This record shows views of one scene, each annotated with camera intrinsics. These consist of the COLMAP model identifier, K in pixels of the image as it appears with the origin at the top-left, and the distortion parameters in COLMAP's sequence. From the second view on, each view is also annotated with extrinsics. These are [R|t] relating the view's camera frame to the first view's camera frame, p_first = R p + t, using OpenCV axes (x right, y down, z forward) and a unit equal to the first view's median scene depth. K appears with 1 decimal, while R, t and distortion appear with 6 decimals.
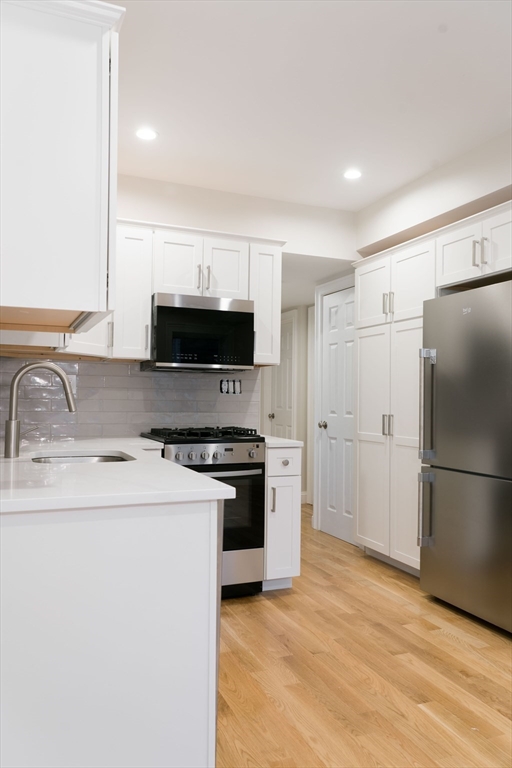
lens RADIAL K [[589.2, 0, 268.8], [0, 589.2, 380.0], [0, 0, 1]] dist [0.005026, 0.002615]
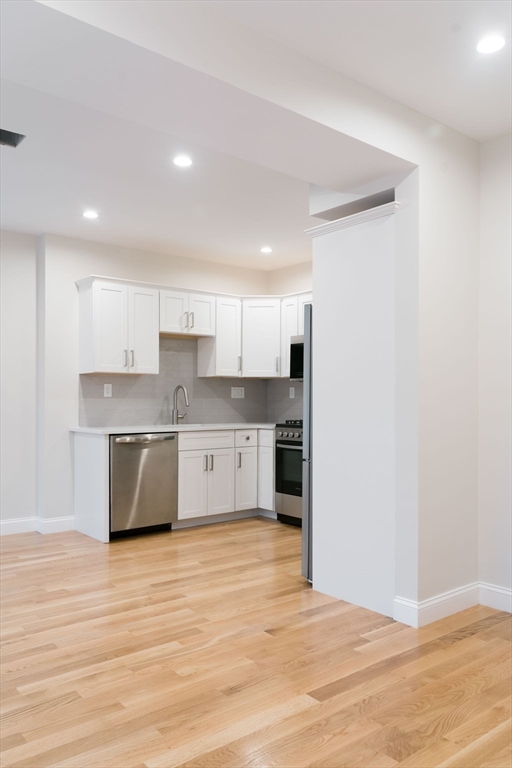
lens RADIAL K [[593.7, 0, 222.9], [0, 593.7, 383.0], [0, 0, 1]] dist [0.006659, -0.000564]
pose [[0.241152, -0.036952, -0.969784, 1.845748], [0.032567, 0.999020, -0.029968, 0.045173], [0.969941, -0.024356, 0.242119, 0.570740]]
